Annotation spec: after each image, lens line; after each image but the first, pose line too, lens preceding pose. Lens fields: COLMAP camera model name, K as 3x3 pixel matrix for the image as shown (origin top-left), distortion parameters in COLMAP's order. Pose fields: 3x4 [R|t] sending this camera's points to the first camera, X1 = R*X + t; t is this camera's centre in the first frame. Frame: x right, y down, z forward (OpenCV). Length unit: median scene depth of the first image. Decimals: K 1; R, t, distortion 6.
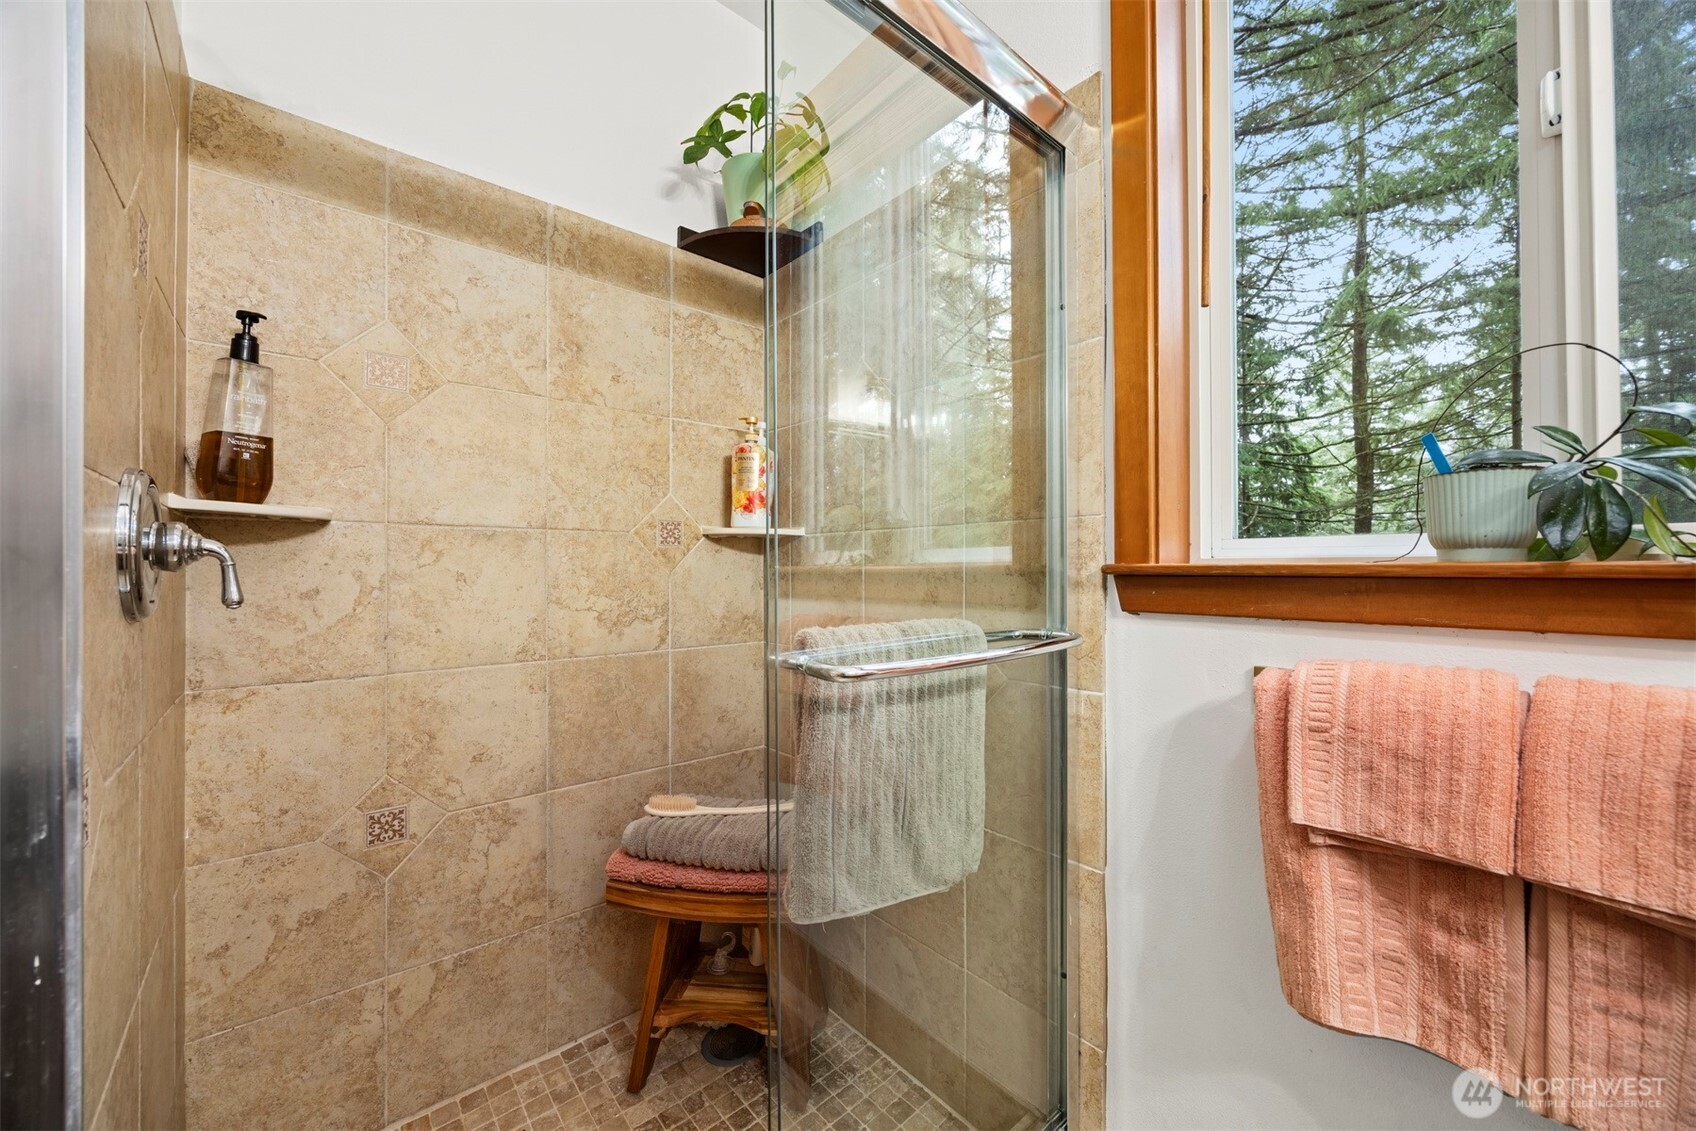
lens RADIAL K [[648.4, 0, 852.2], [0, 648.4, 561.0], [0, 0, 1]] dist [-0.004314, -0.000037]
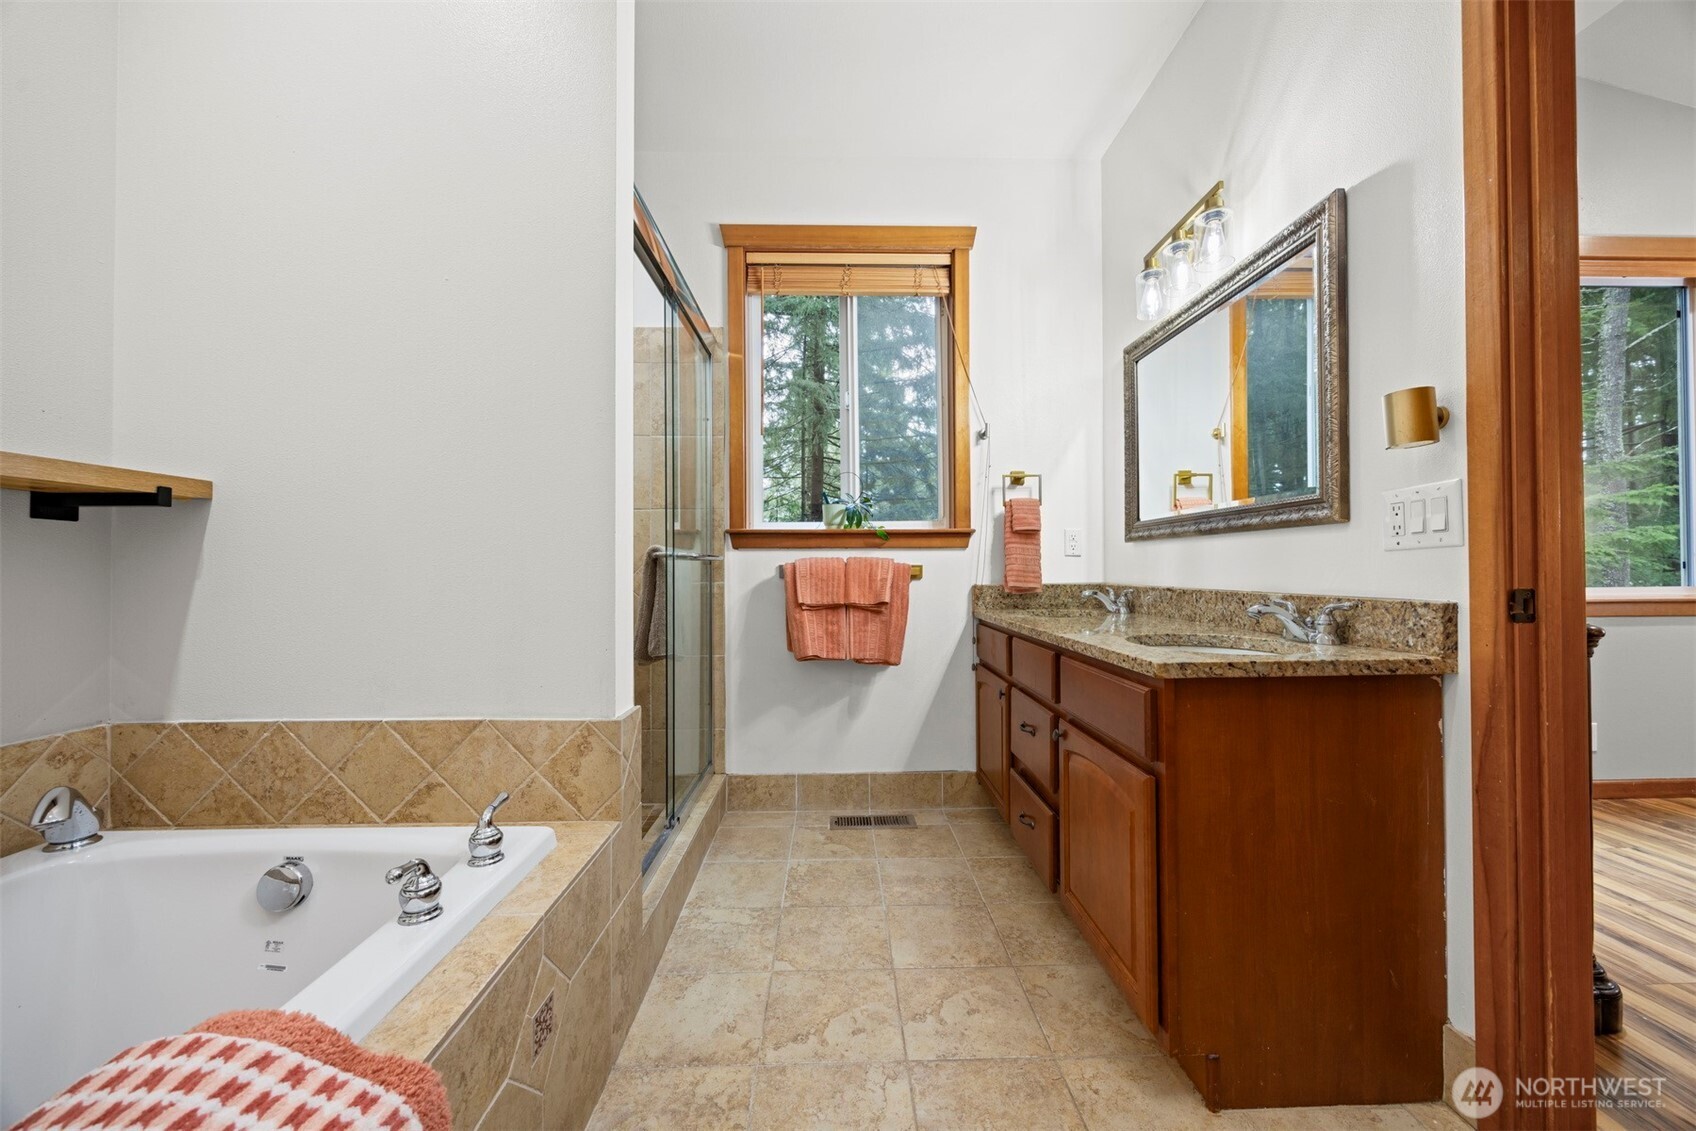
lens RADIAL K [[648.4, 0, 849.6], [0, 648.4, 563.5], [0, 0, 1]] dist [-0.004314, -0.000037]
pose [[0.635239, 0.004238, 0.772304, -1.453498], [-0.003054, 0.999991, -0.002975, 0.167426], [-0.772310, -0.000469, 0.635246, -1.117079]]
